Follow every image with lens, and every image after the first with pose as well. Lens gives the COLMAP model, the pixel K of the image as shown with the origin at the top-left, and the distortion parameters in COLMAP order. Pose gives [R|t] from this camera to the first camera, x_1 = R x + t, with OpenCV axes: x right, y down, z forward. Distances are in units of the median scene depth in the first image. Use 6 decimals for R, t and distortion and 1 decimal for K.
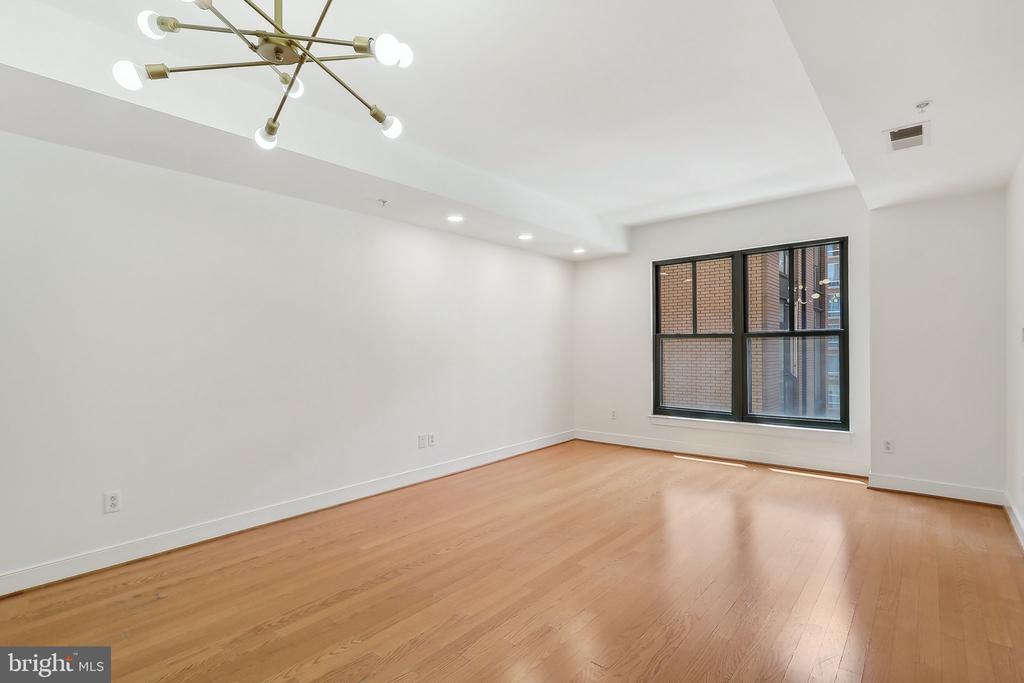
lens RADIAL K [[491.3, 0, 511.3], [0, 491.3, 349.3], [0, 0, 1]] dist [-0.002153, -0.000117]
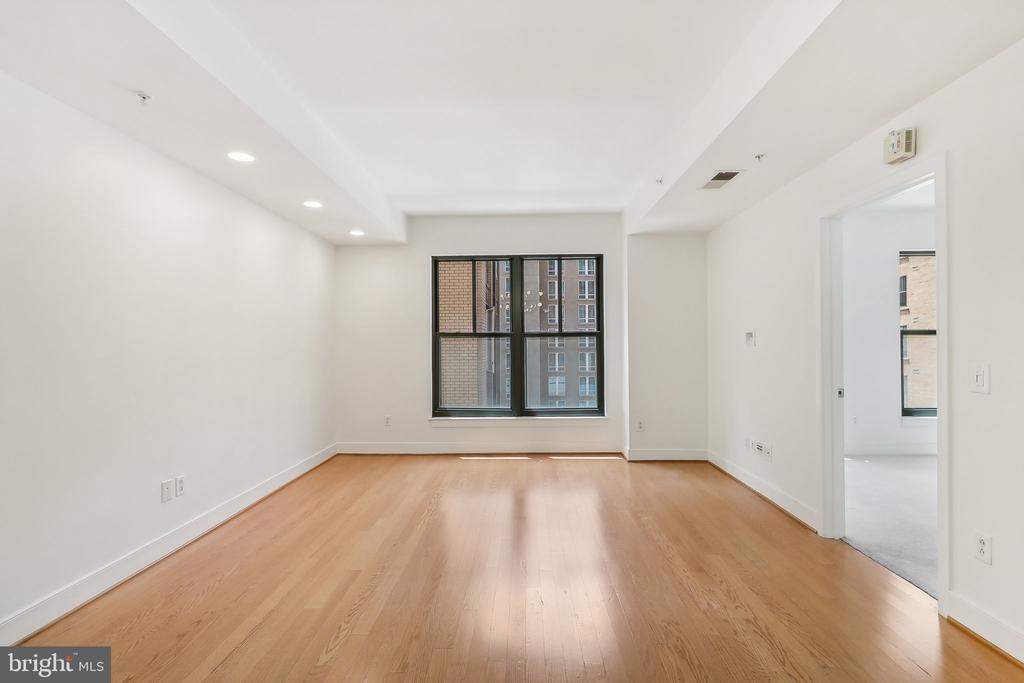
lens RADIAL K [[485.2, 0, 515.6], [0, 485.2, 344.9], [0, 0, 1]] dist [-0.000440, -0.000022]
pose [[0.772138, 0.004709, 0.635437, -0.201593], [0.001486, 0.999956, -0.009216, 0.002748], [-0.635453, 0.008060, 0.772097, 0.192446]]
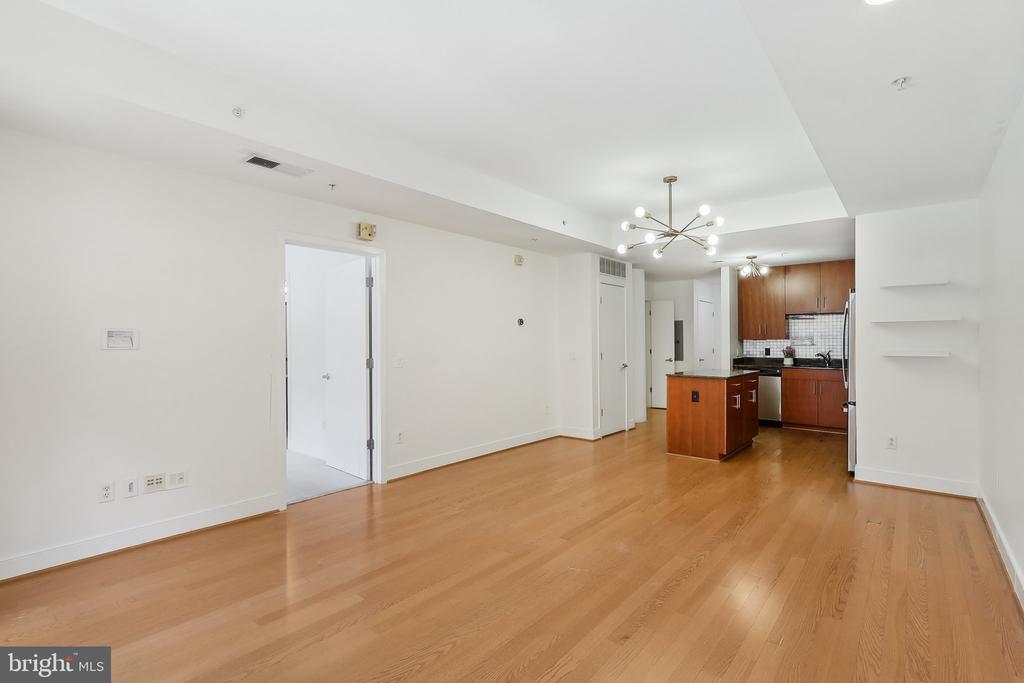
lens RADIAL K [[494.7, 0, 506.3], [0, 494.7, 342.5], [0, 0, 1]] dist [0.000150, -0.000082]
pose [[-0.999706, 0.013453, -0.020164, 0.166560], [0.013306, 0.999884, 0.007419, -0.010045], [0.020262, 0.007149, -0.999769, 1.138108]]
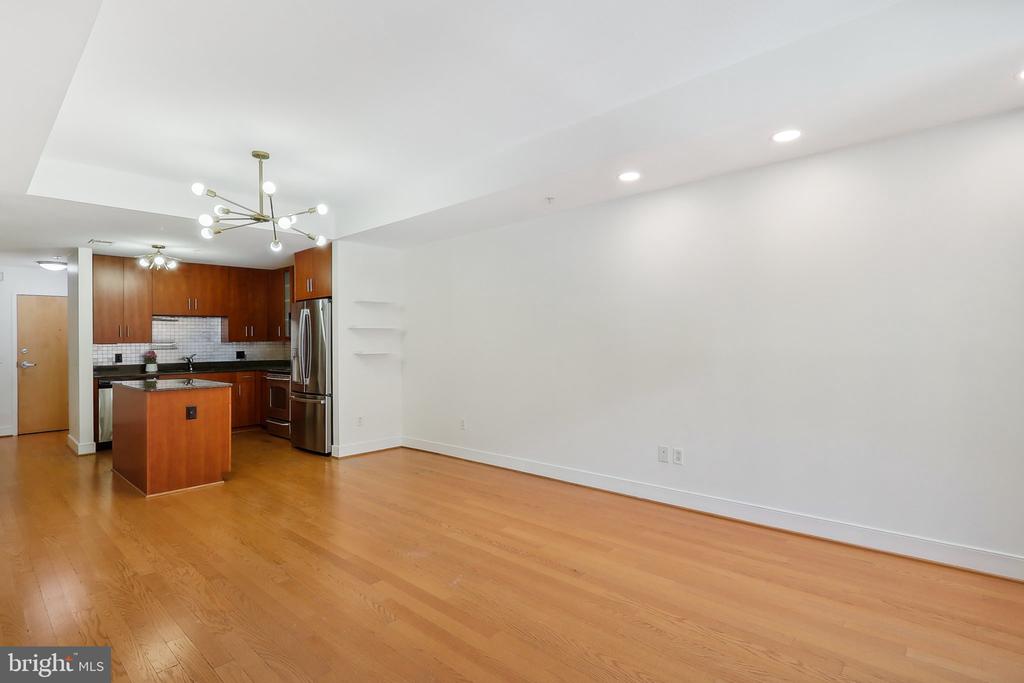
lens RADIAL K [[500.3, 0, 519.3], [0, 500.3, 335.3], [0, 0, 1]] dist [0.026505, -0.000173]
pose [[-0.026533, 0.002777, -0.999644, 0.595970], [0.006718, 0.999974, 0.002599, -0.014348], [0.999625, -0.006646, -0.026551, 0.701006]]
